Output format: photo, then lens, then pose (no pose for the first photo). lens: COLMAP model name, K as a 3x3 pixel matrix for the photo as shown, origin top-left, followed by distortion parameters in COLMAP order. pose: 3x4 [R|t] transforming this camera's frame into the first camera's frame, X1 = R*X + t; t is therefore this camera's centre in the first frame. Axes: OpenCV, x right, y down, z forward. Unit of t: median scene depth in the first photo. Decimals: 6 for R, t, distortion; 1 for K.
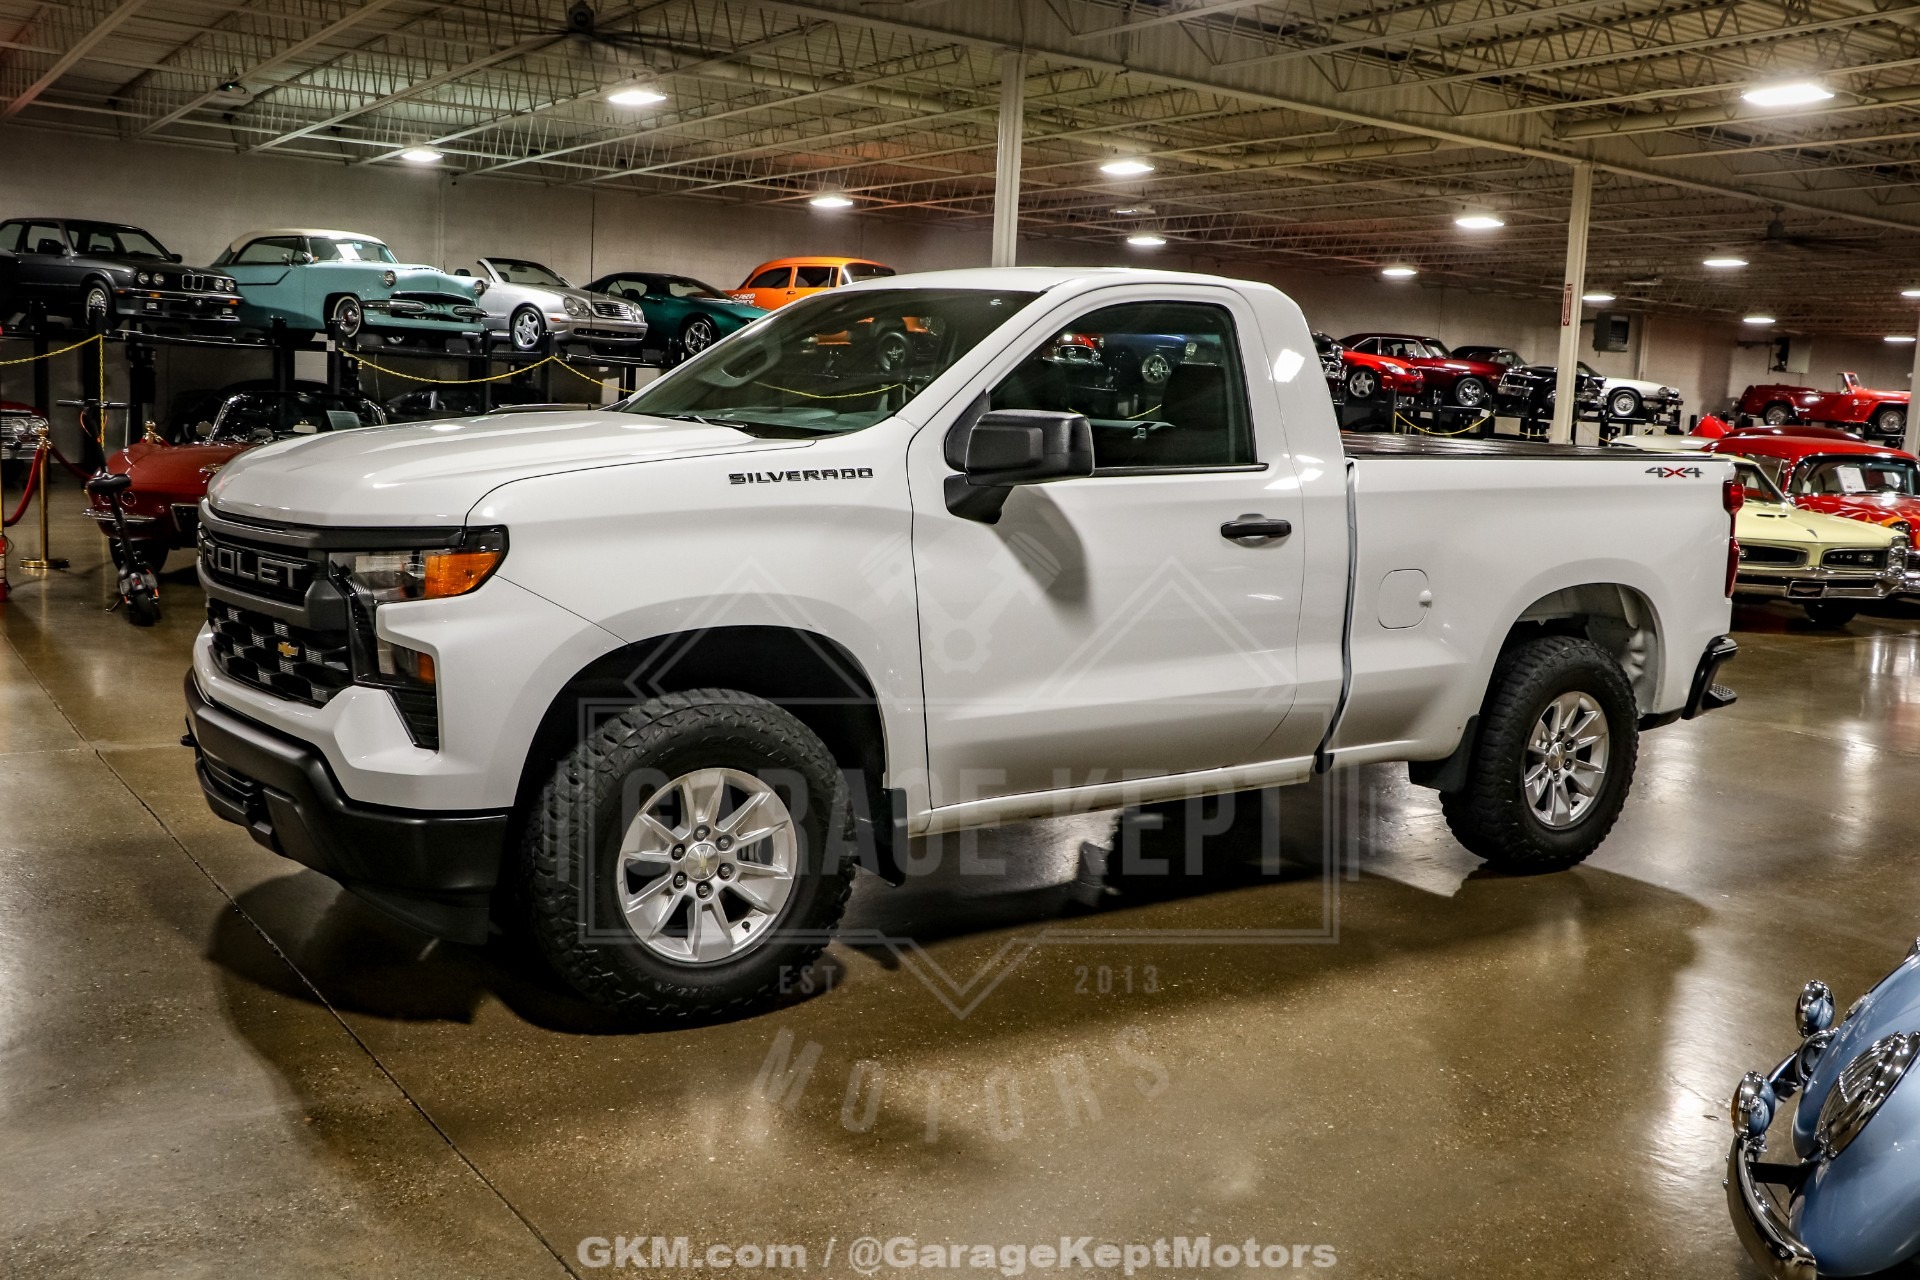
lens RADIAL K [[1701.2, 0, 963.6], [0, 1701.2, 614.3], [0, 0, 1]] dist [-0.130590, 0.169366]
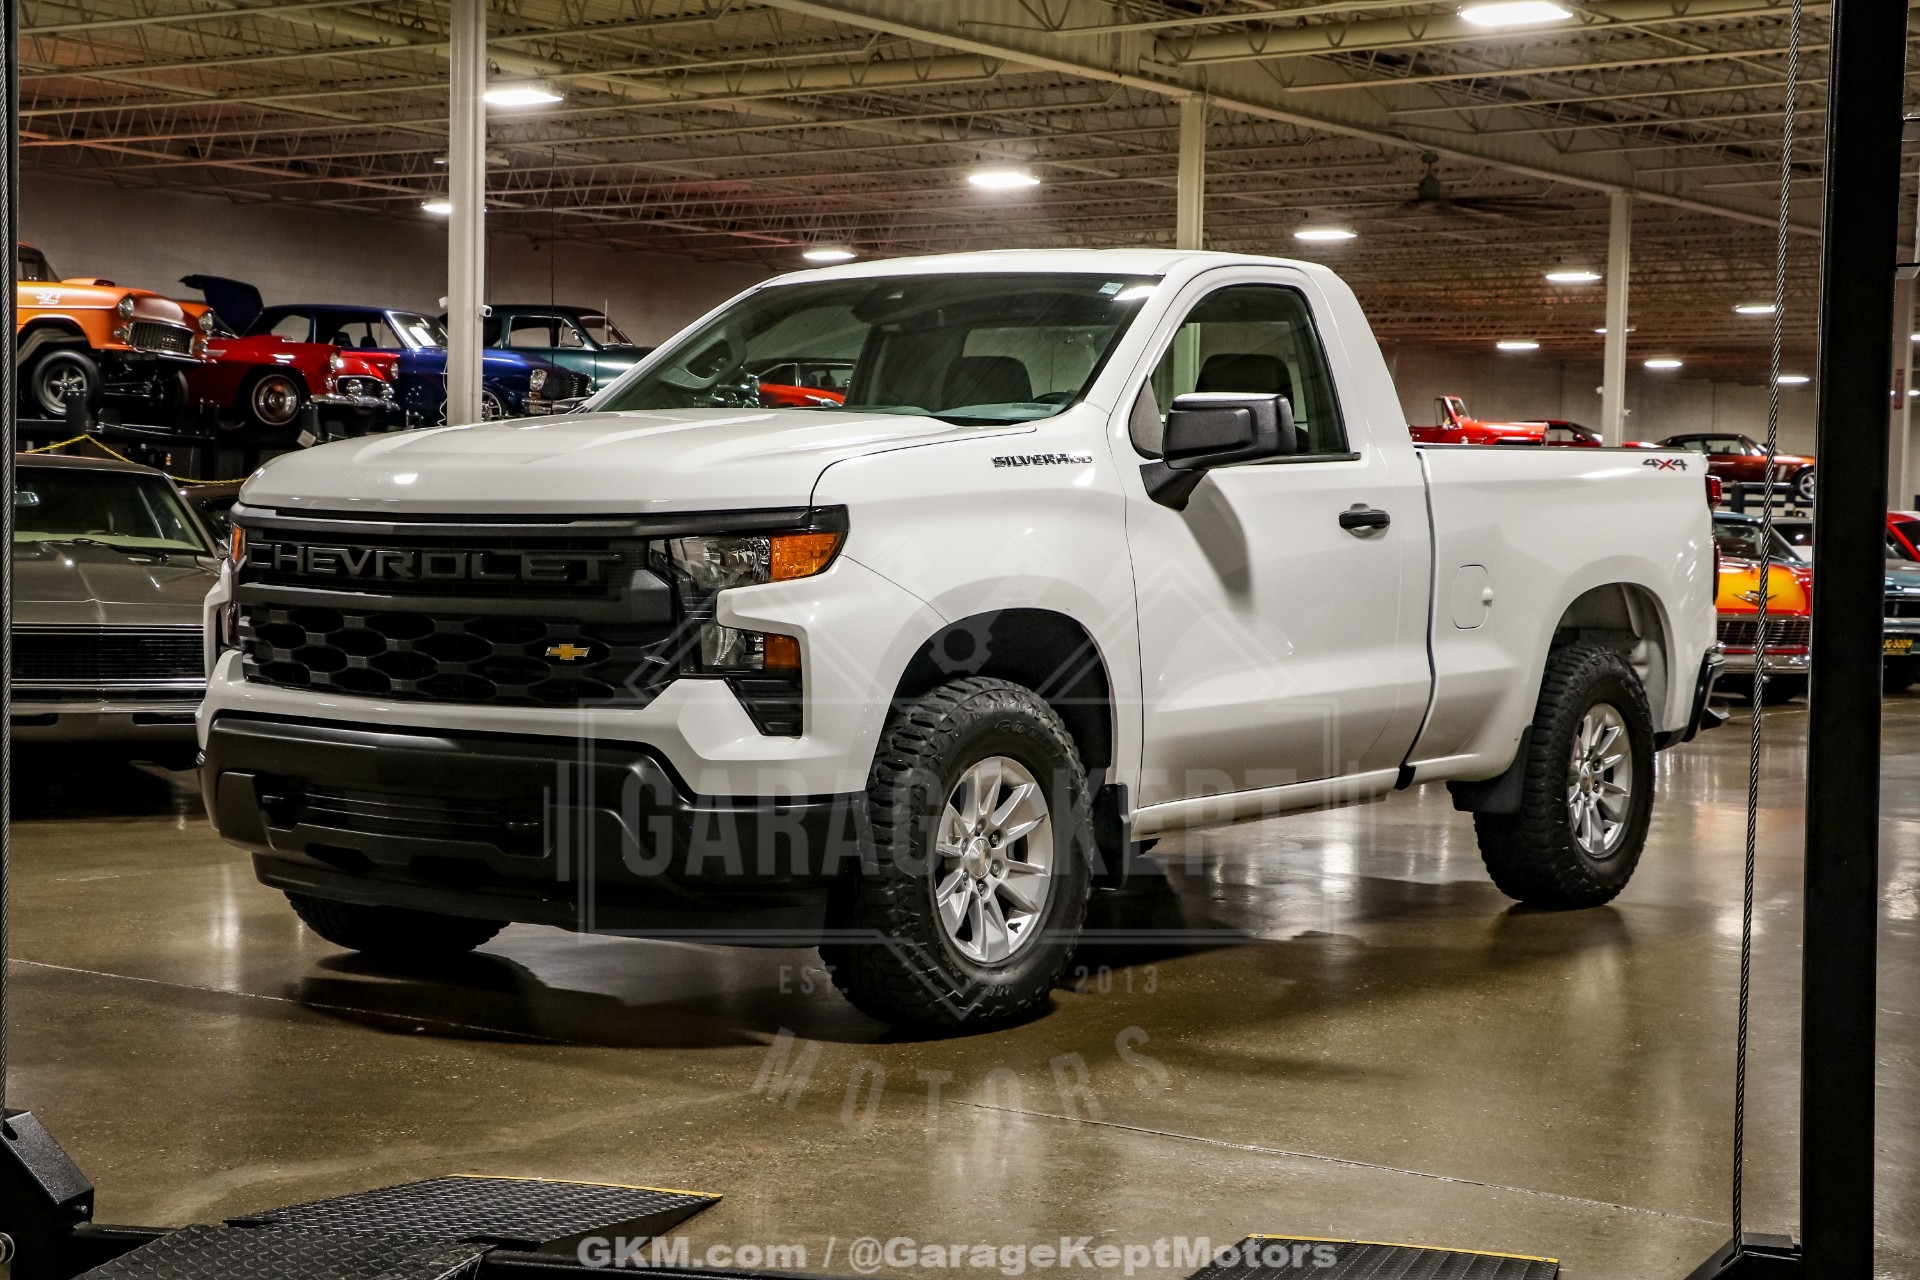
lens RADIAL K [[2834.1, 0, 946.5], [0, 2834.1, 613.8], [0, 0, 1]] dist [0.097410, 0.104841]
pose [[0.949706, -0.040703, 0.310487, -0.498907], [0.063997, 0.995817, -0.065208, 0.083462], [-0.306534, 0.081798, 0.948339, -0.399951]]
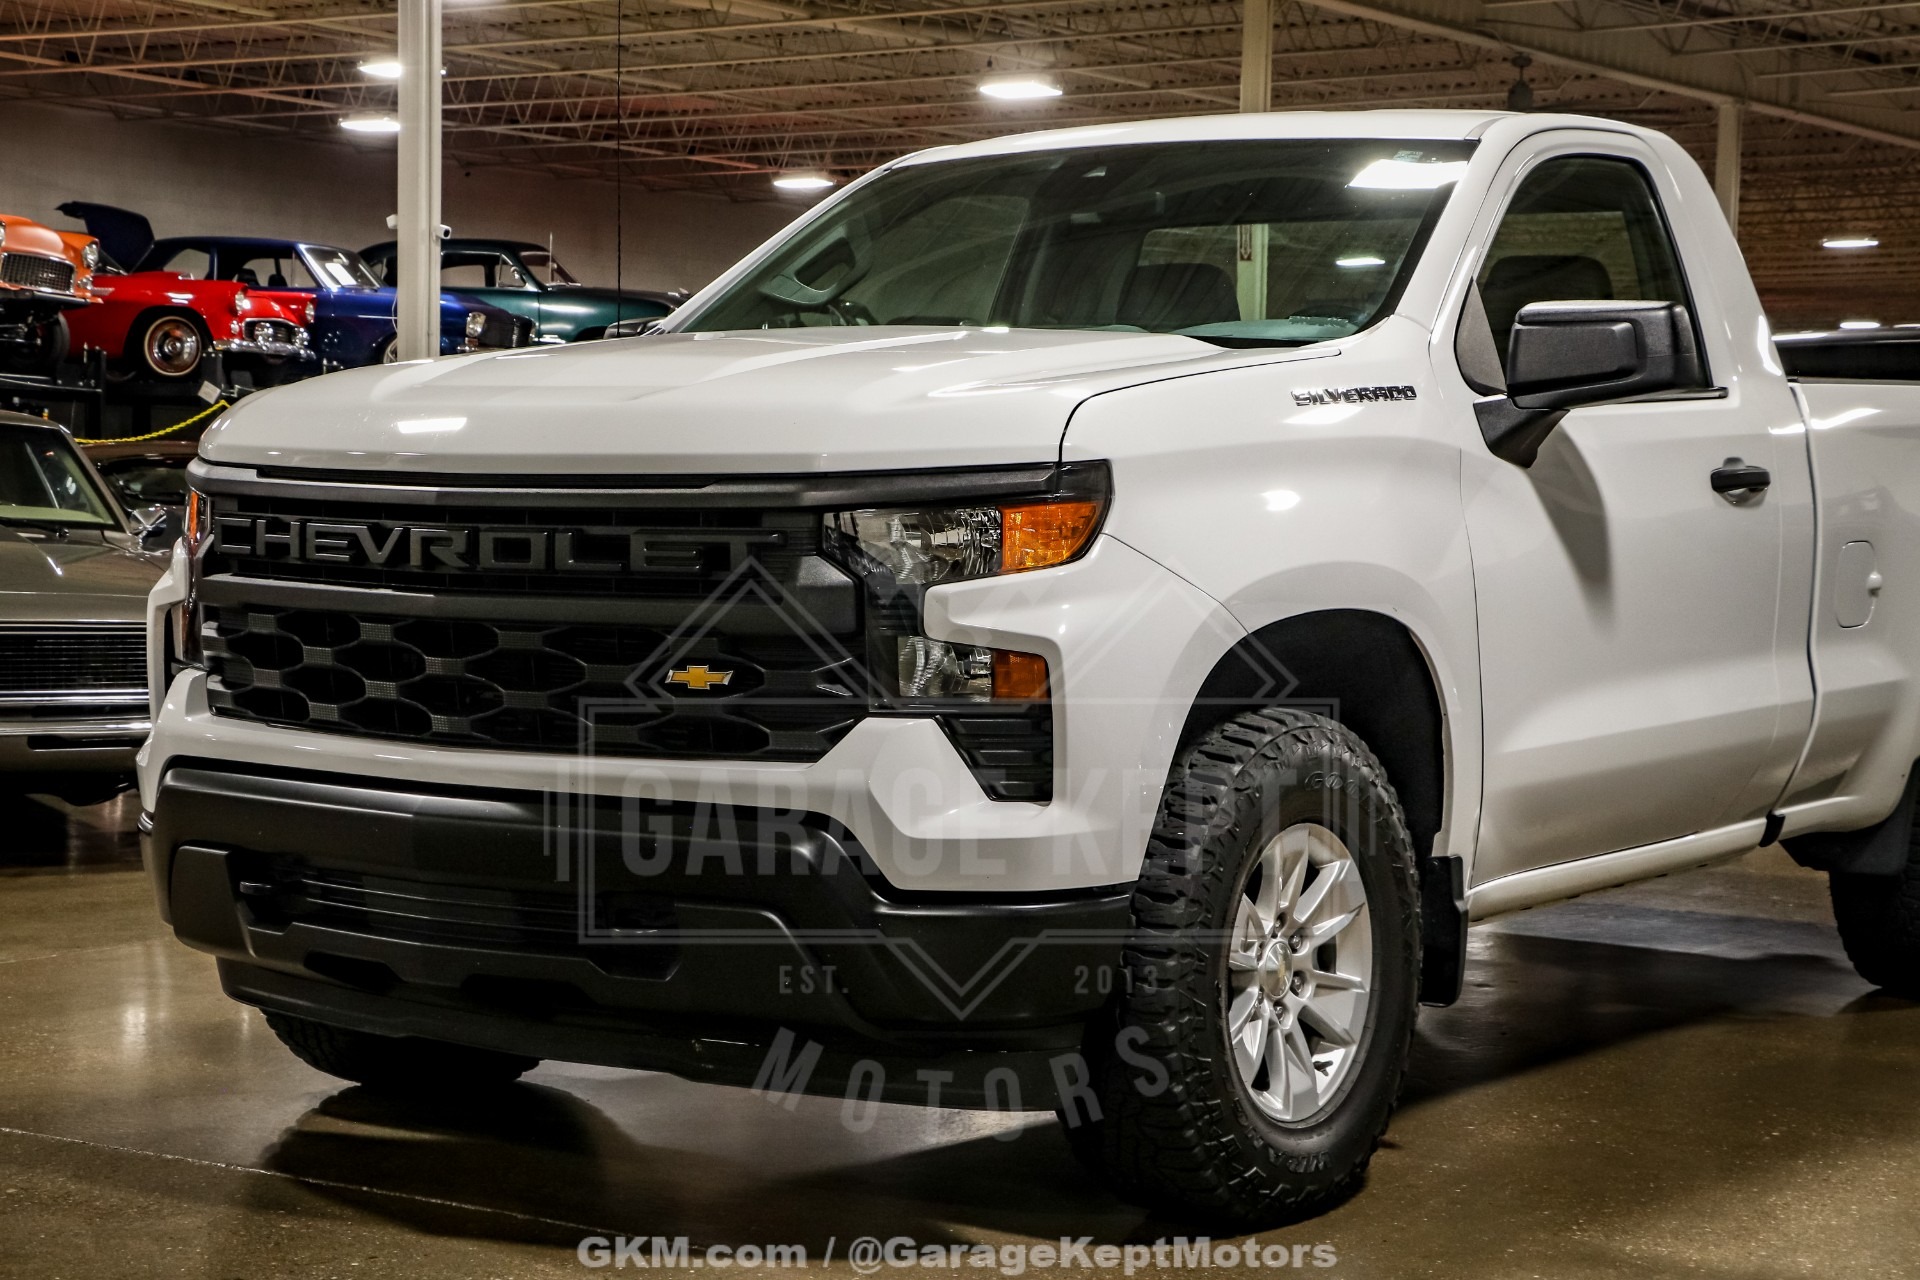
lens RADIAL K [[3150.4, 0, 955.5], [0, 3150.4, 631.9], [0, 0, 1]] dist [0.137495, 0.293203]
pose [[0.945512, -0.047465, 0.322109, -0.500518], [0.067368, 0.996428, -0.050921, 0.051146], [-0.318542, 0.069846, 0.945332, -0.110532]]
